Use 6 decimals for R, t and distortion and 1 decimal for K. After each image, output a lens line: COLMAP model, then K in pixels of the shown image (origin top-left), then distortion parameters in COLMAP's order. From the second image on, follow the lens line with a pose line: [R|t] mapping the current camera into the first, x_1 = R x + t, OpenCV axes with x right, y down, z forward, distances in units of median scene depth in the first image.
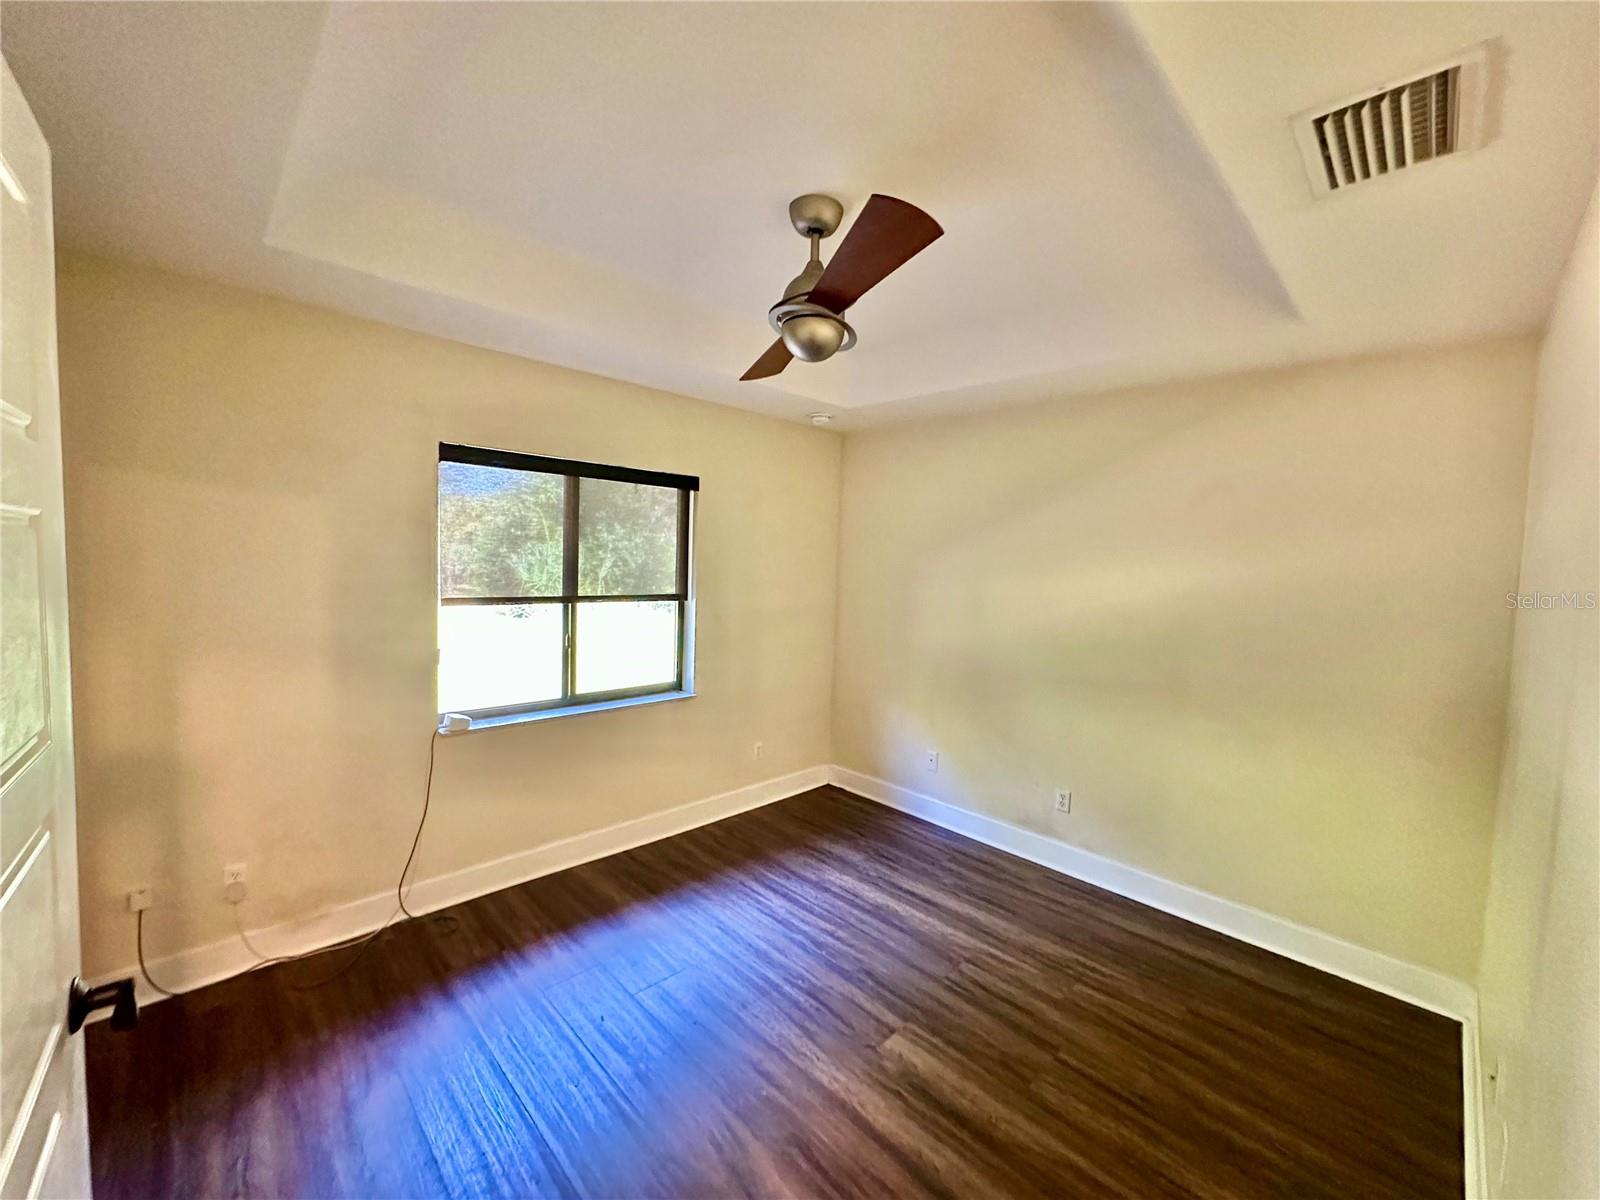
lens RADIAL K [[636.4, 0, 801.3], [0, 636.4, 598.5], [0, 0, 1]] dist [-0.002670, 0.000802]
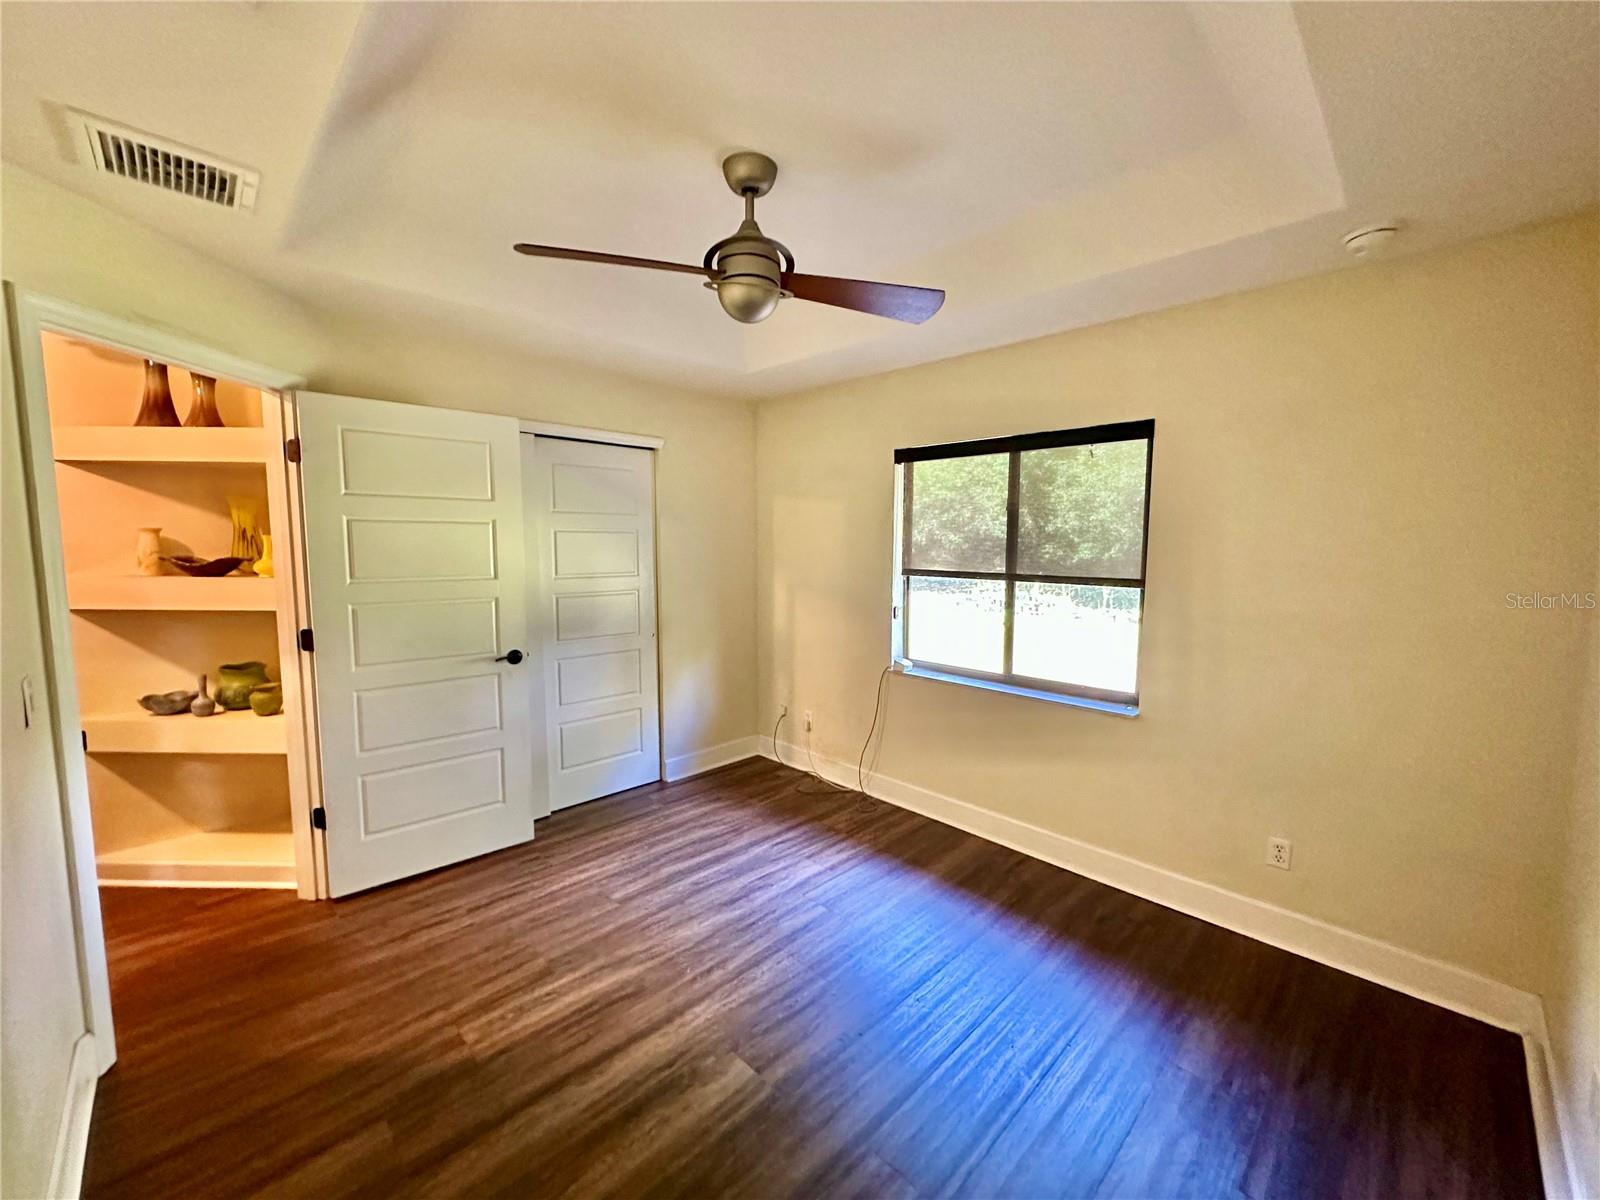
lens RADIAL K [[636.4, 0, 801.9], [0, 636.4, 600.3], [0, 0, 1]] dist [-0.002670, 0.000802]
pose [[0.010806, 0.061387, -0.998056, 0.766488], [-0.067980, 0.995850, 0.060516, -0.000437], [0.997628, 0.067194, 0.014934, 0.806193]]
